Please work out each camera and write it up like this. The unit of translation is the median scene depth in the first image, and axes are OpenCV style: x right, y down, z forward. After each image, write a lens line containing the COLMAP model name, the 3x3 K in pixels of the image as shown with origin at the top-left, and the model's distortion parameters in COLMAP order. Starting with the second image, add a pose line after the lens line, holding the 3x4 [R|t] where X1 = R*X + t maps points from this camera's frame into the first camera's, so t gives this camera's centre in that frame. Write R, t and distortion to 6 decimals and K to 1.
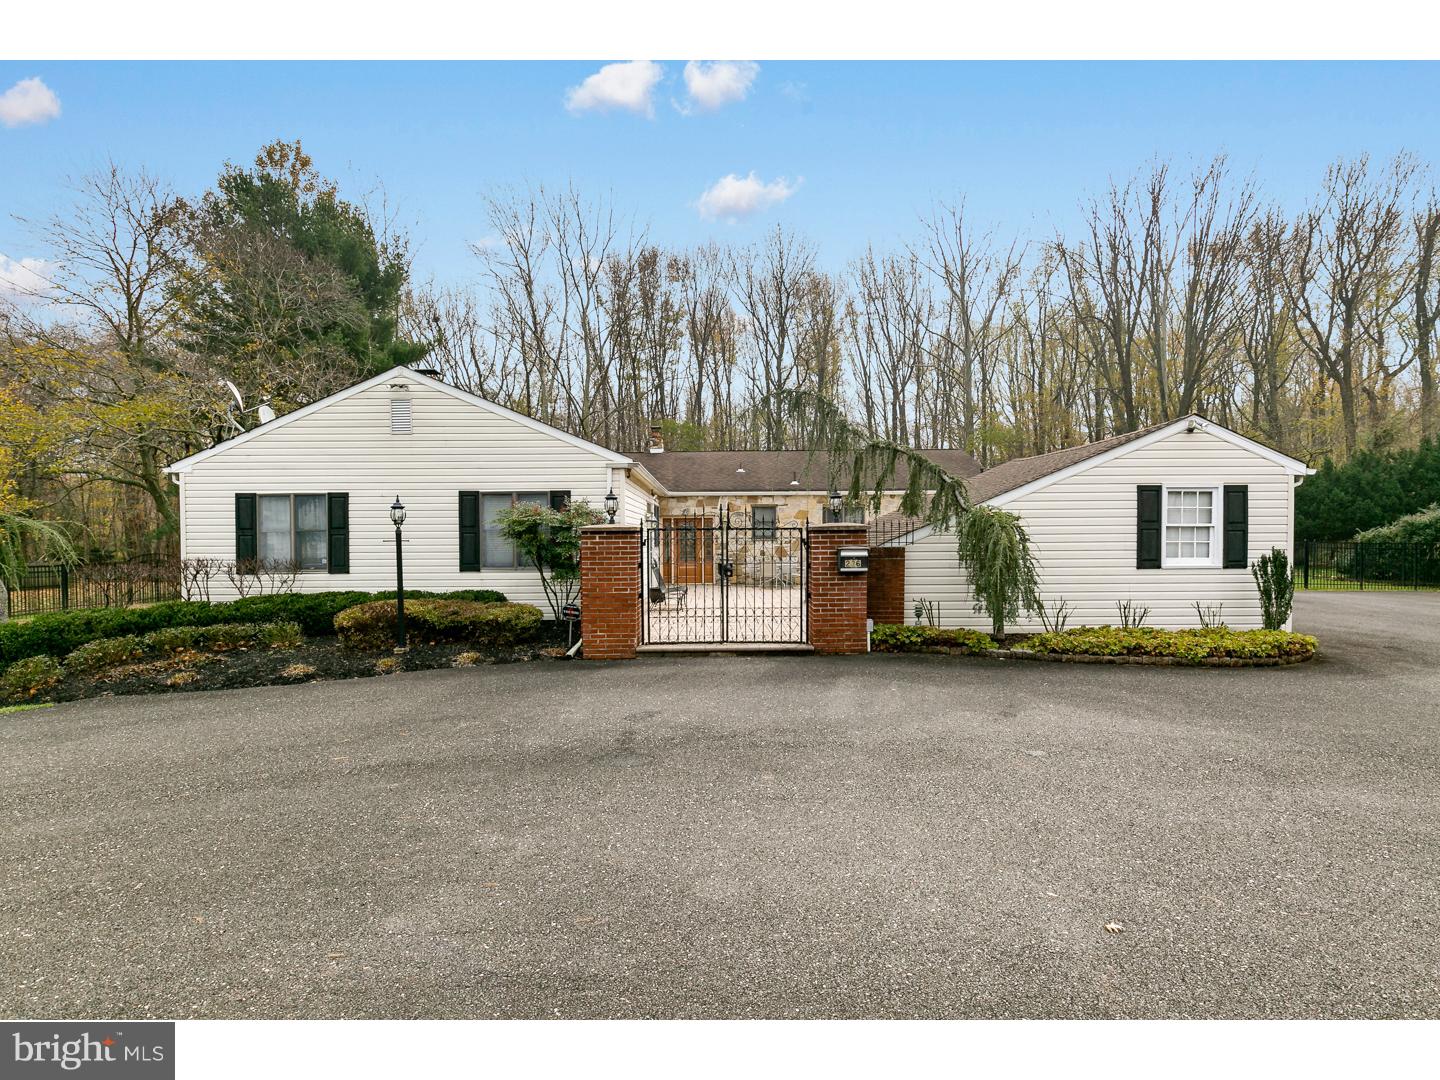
lens RADIAL K [[692.5, 0, 727.6], [0, 692.5, 545.4], [0, 0, 1]] dist [0.002460, 0.000019]
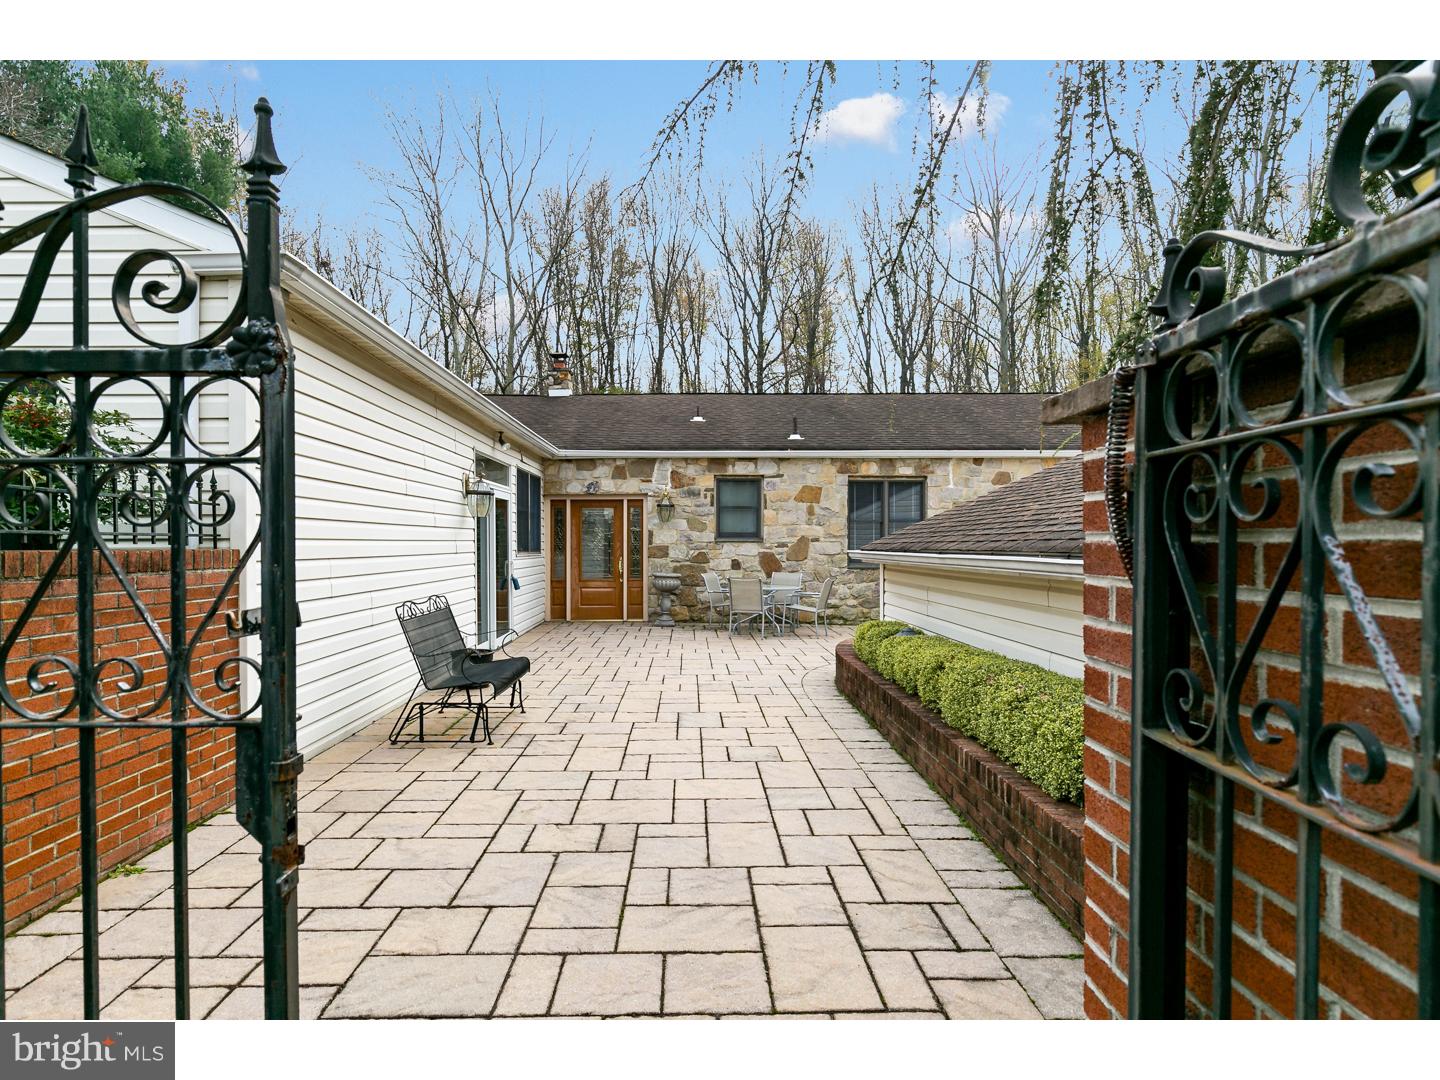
lens RADIAL K [[752.3, 0, 708.5], [0, 752.3, 549.2], [0, 0, 1]] dist [0.000604, 0.000297]
pose [[0.999953, 0.002952, 0.009260, 0.018956], [-0.002874, 0.999960, -0.008437, 0.002895], [-0.009285, 0.008410, 0.999922, 0.331804]]
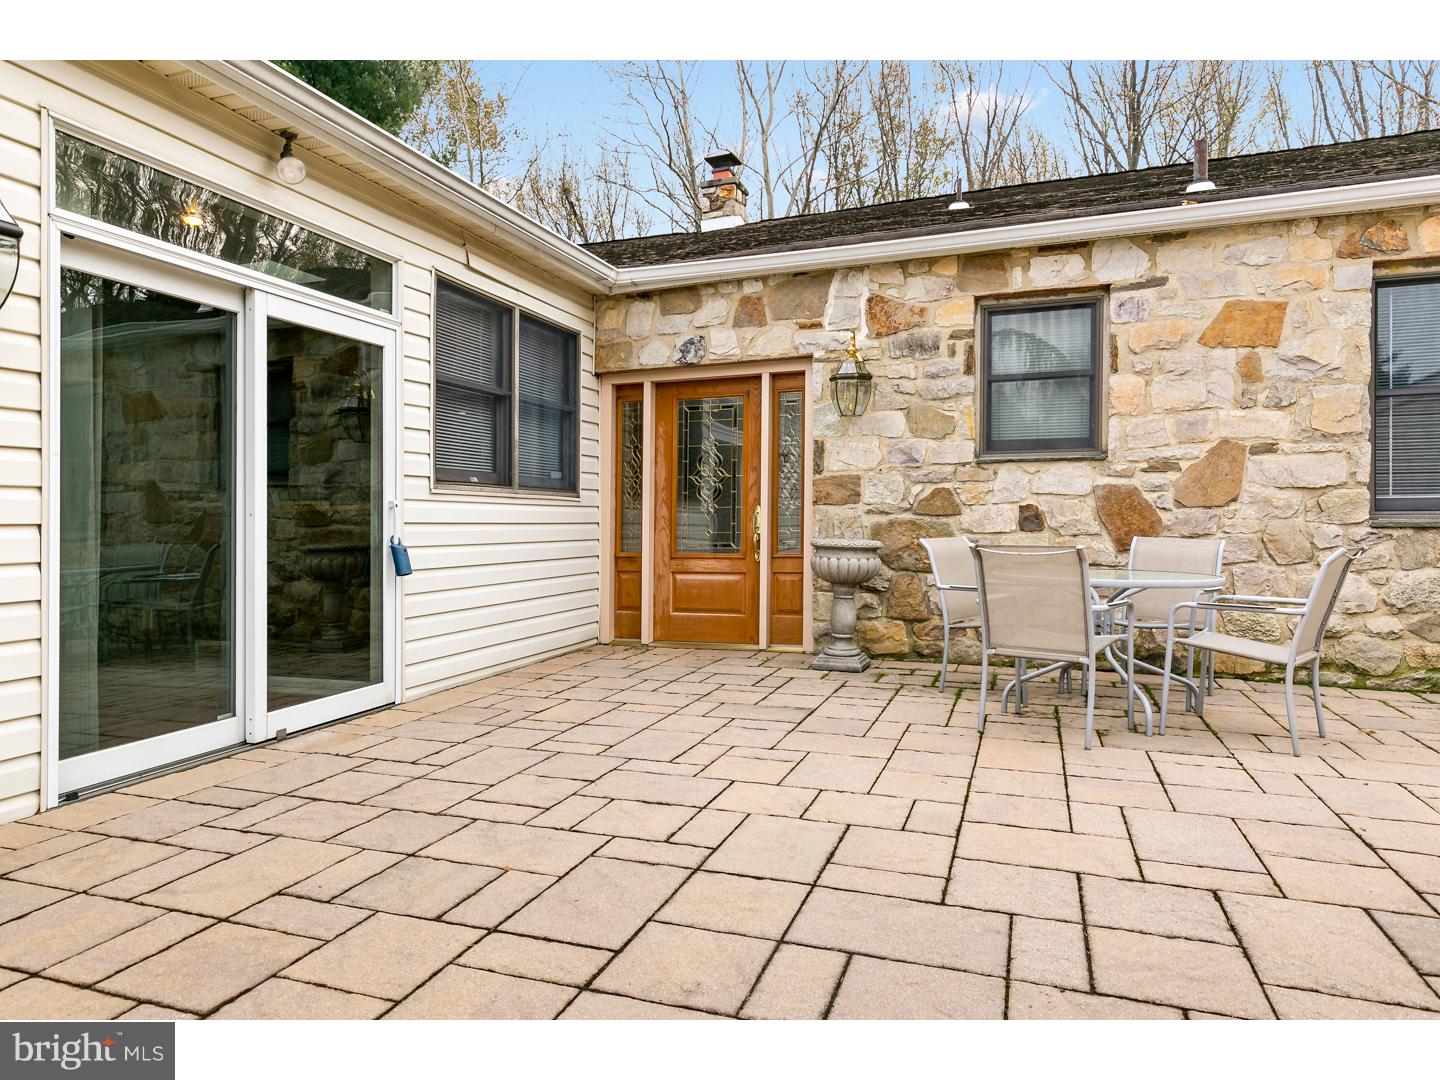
lens RADIAL K [[879.2, 0, 719.8], [0, 879.2, 548.5], [0, 0, 1]] dist [0.001393, -0.002051]
pose [[0.936057, 0.005580, -0.351803, 0.044473], [-0.000603, 0.999898, 0.014254, 0.012623], [0.351847, -0.013130, 0.935965, 0.568329]]
